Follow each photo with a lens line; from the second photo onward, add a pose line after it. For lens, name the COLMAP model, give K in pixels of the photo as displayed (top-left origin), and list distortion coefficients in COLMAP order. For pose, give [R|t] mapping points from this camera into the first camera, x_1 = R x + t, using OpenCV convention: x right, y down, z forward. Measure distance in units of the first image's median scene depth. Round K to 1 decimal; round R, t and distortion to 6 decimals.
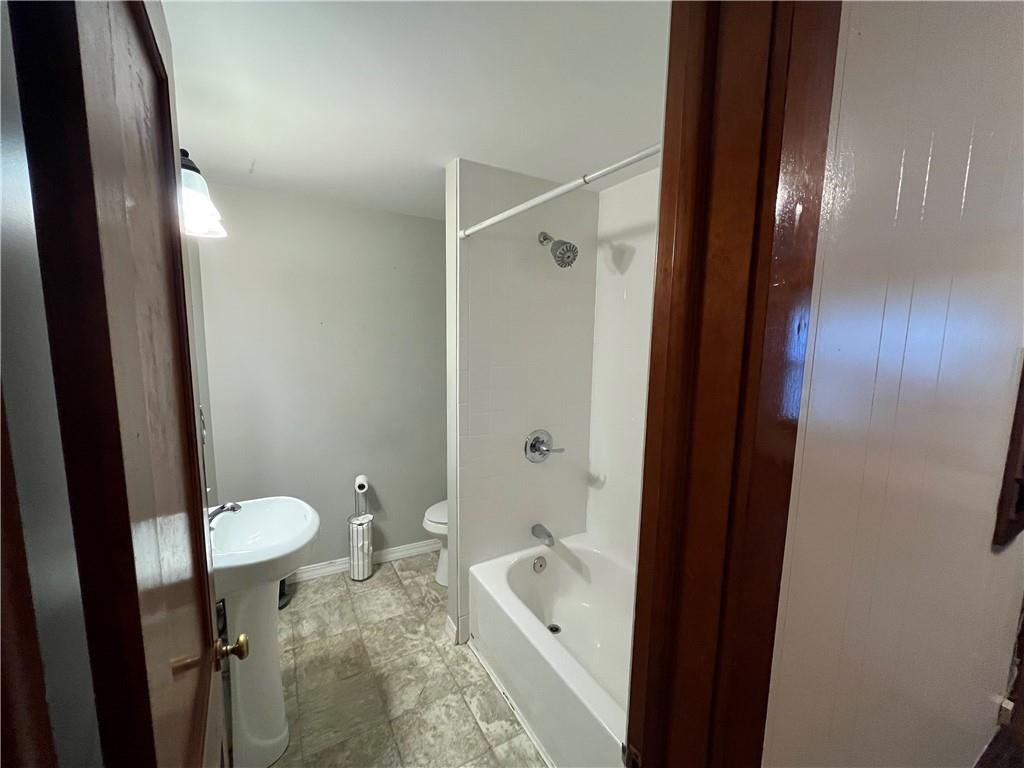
lens RADIAL K [[413.7, 0, 511.4], [0, 413.7, 385.4], [0, 0, 1]] dist [-0.003626, 0.000418]
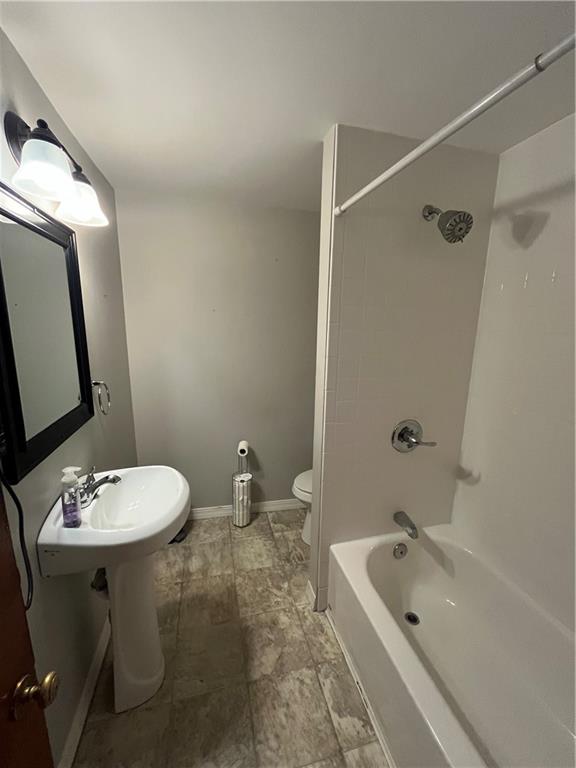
lens RADIAL K [[310.3, 0, 287.4], [0, 310.3, 381.9], [0, 0, 1]] dist [-0.003626, 0.000418]
pose [[0.962299, 0.053434, -0.266694, -0.018874], [-0.034751, 0.996631, 0.074293, -0.027168], [0.269765, -0.062225, 0.960914, 0.249351]]
